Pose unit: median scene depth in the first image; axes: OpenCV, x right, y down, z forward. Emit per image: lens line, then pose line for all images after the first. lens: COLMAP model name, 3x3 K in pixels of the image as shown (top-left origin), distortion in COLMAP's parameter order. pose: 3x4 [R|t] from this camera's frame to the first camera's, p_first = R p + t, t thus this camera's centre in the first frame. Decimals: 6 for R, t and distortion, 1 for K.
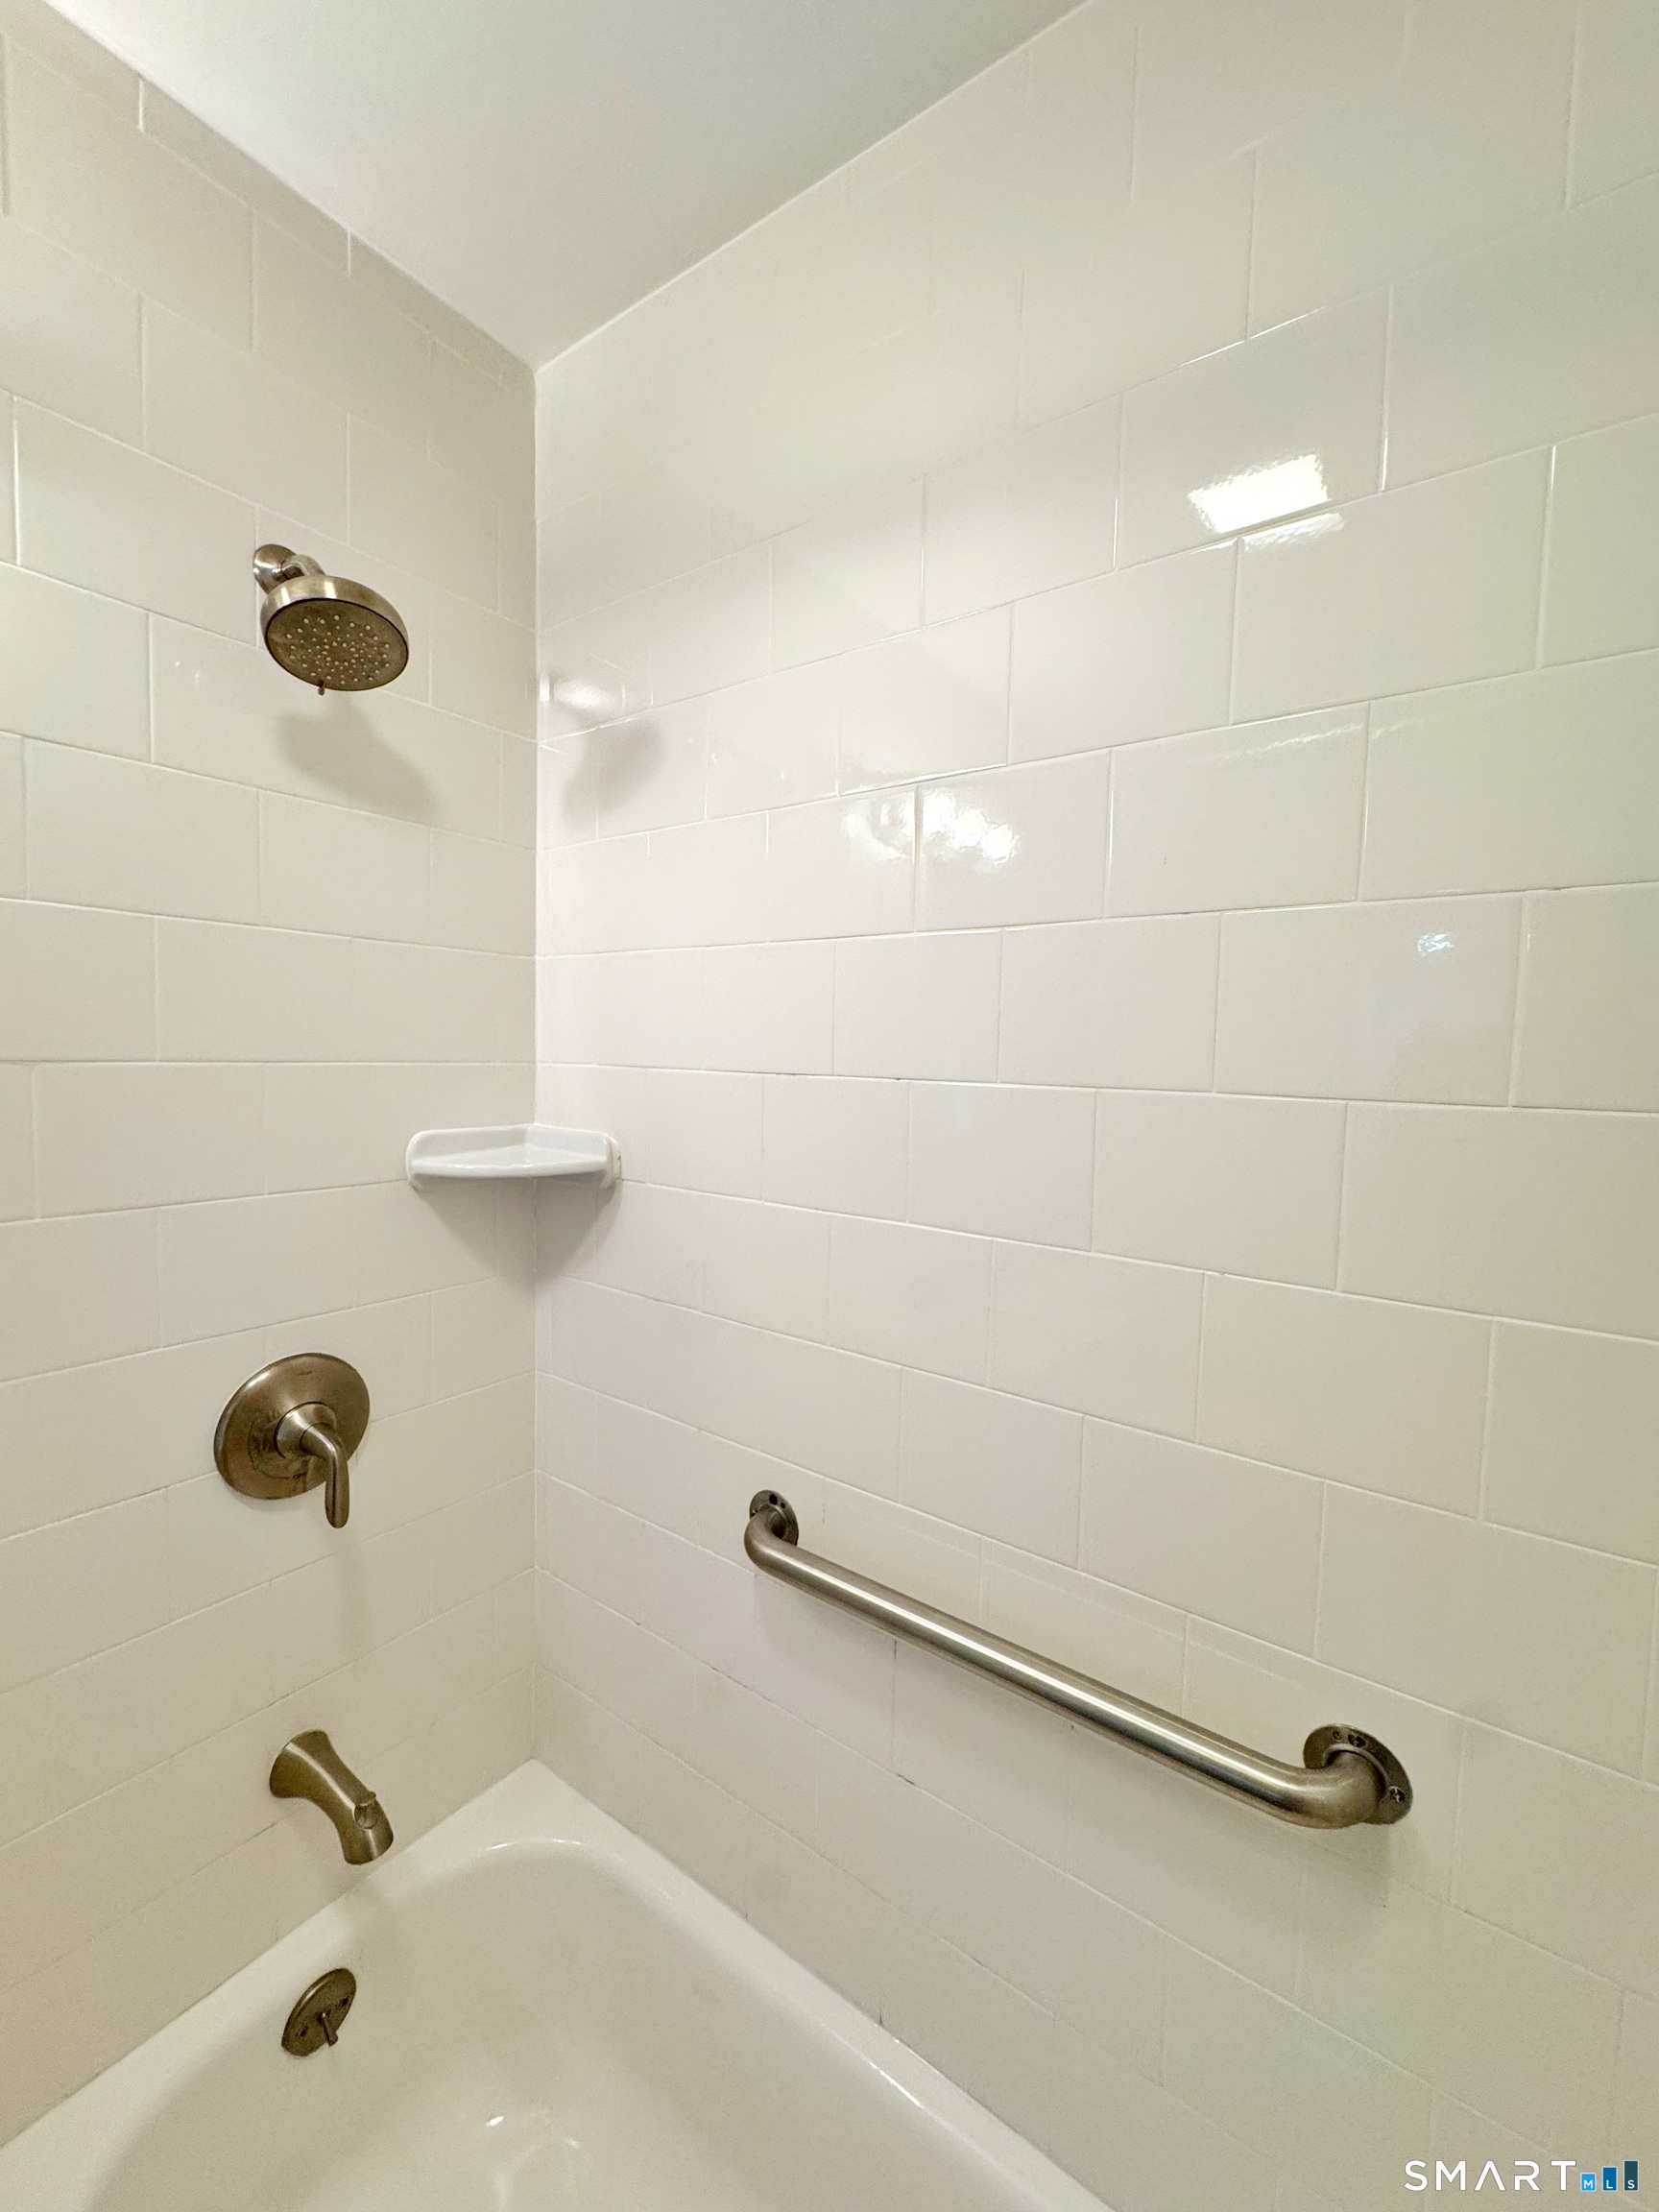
lens RADIAL K [[881.7, 0, 815.7], [0, 881.7, 1111.6], [0, 0, 1]] dist [-0.008271, 0.002601]
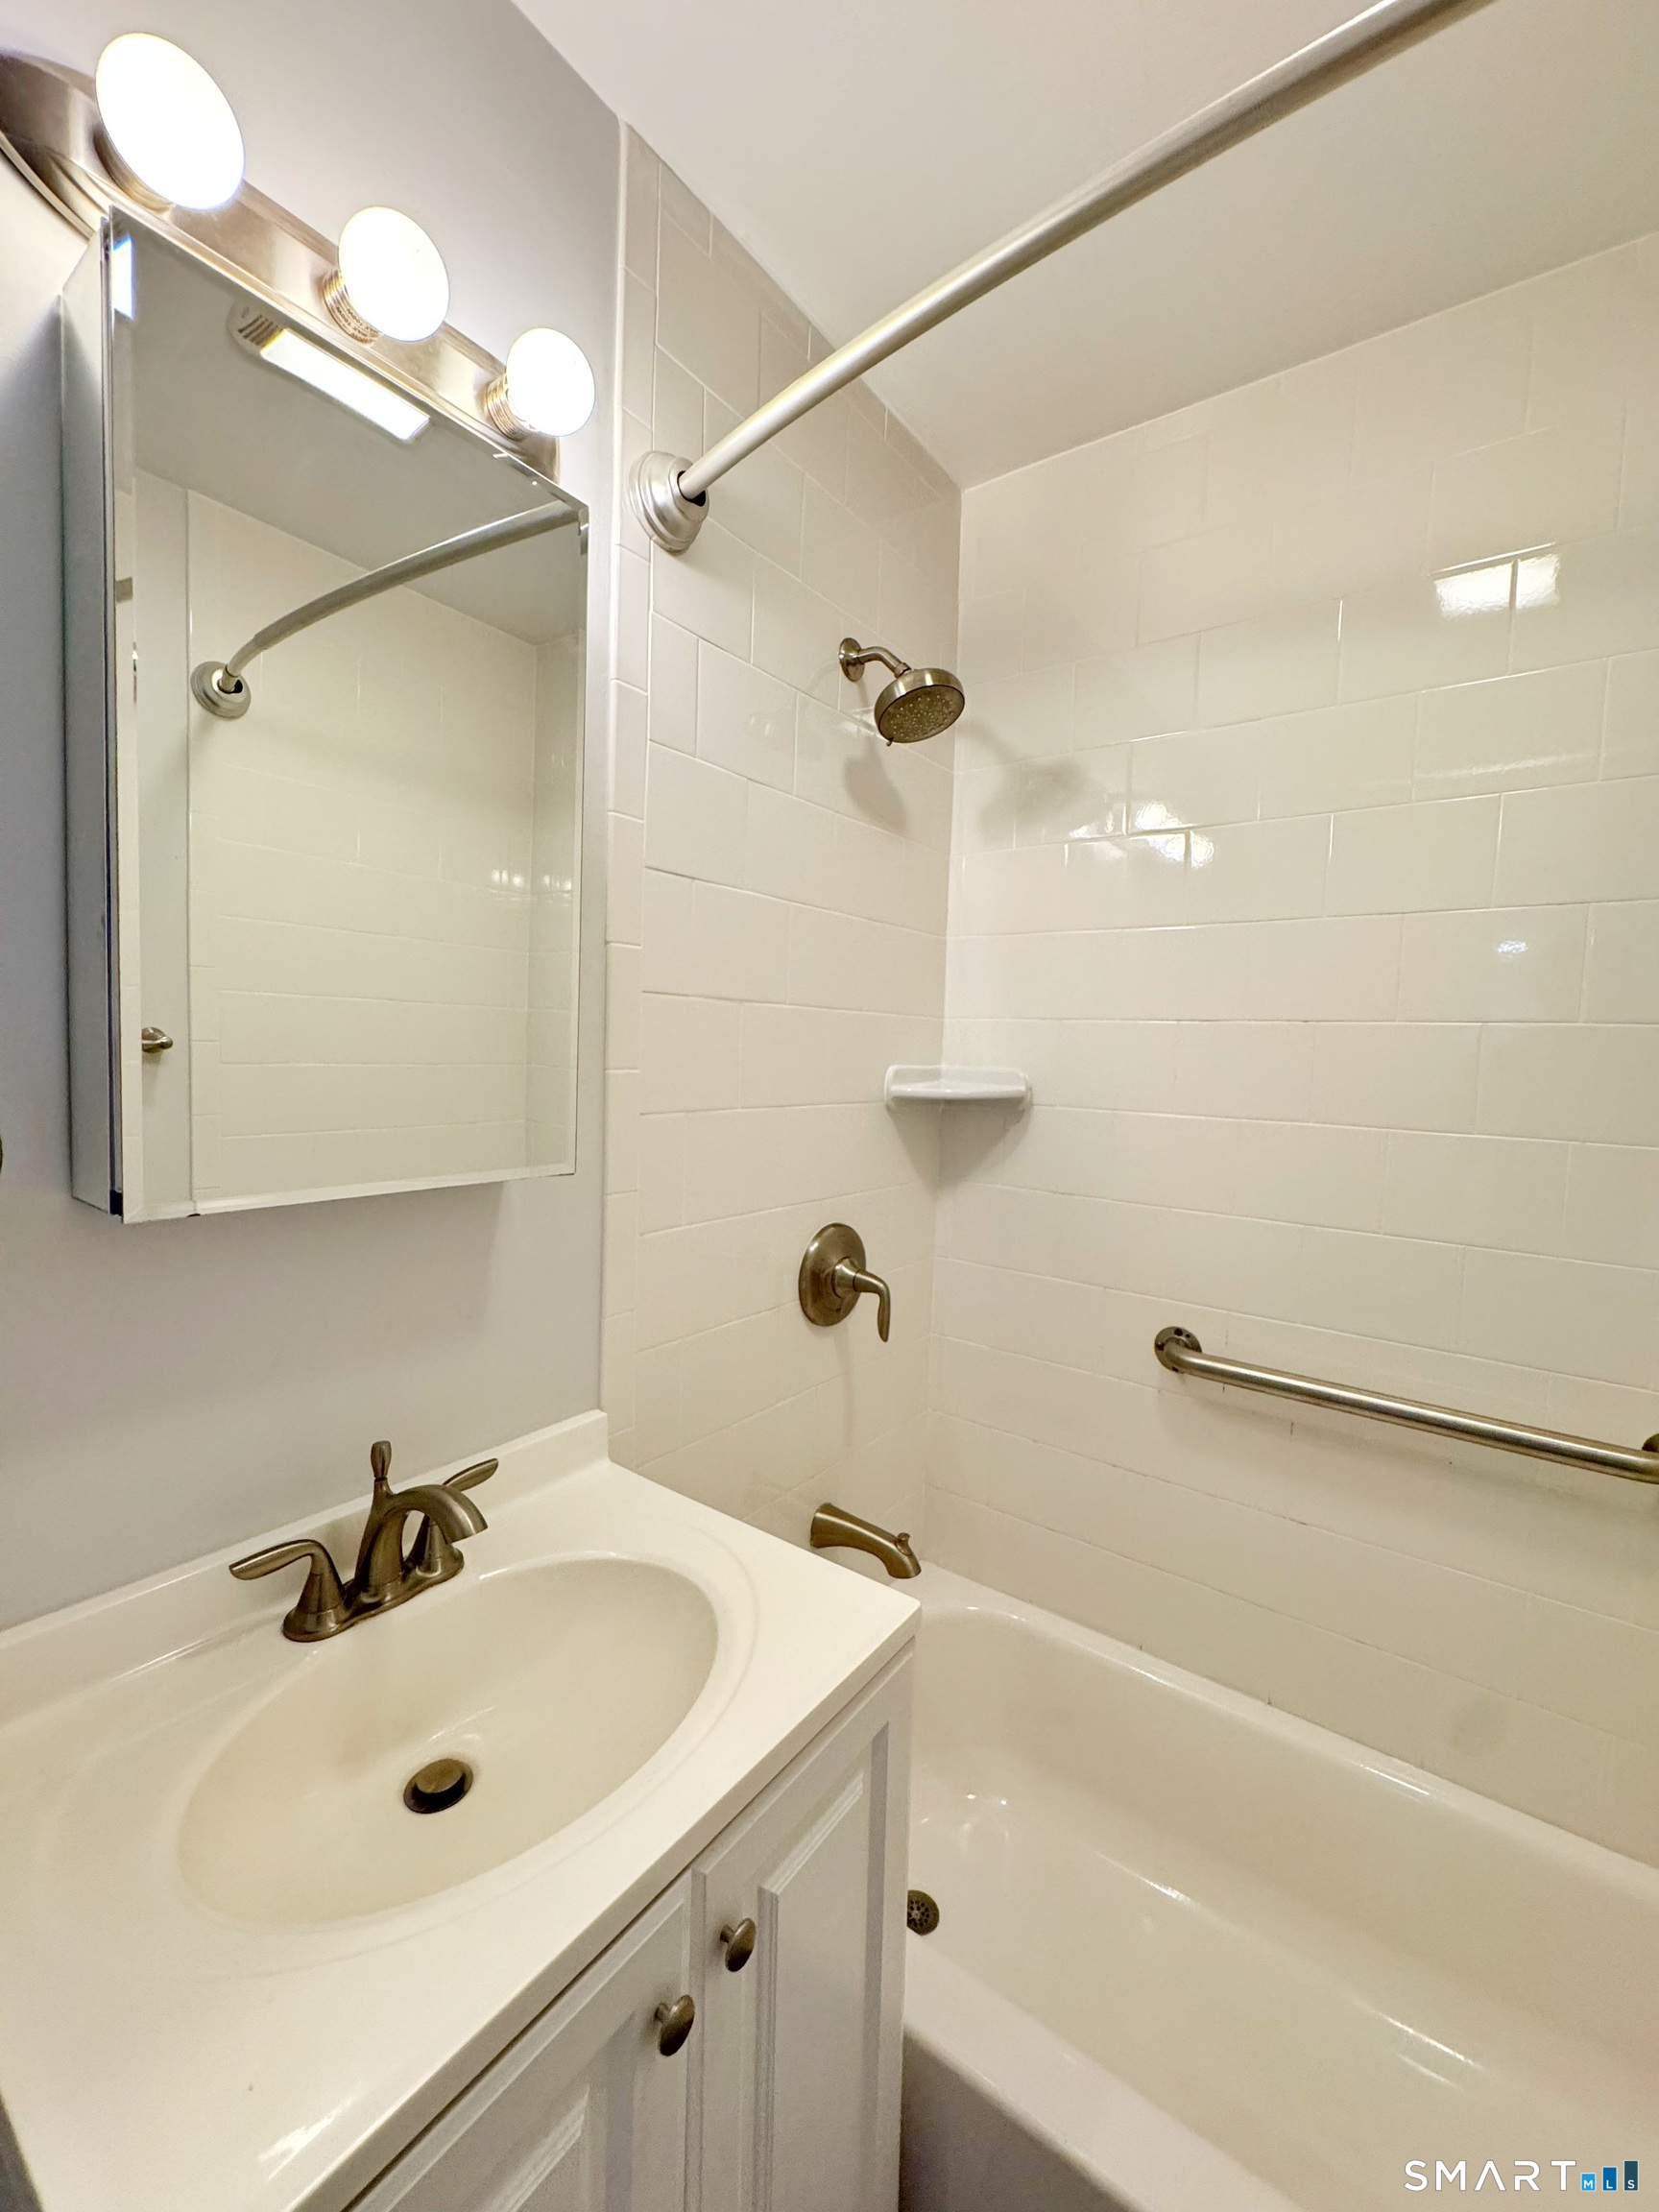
lens RADIAL K [[881.7, 0, 843.7], [0, 881.7, 1099.5], [0, 0, 1]] dist [-0.008271, 0.002601]
pose [[0.999813, 0.011500, 0.015562, -0.530924], [-0.011427, 0.999923, -0.004740, 0.079601], [-0.015616, 0.004561, 0.999868, -0.327021]]
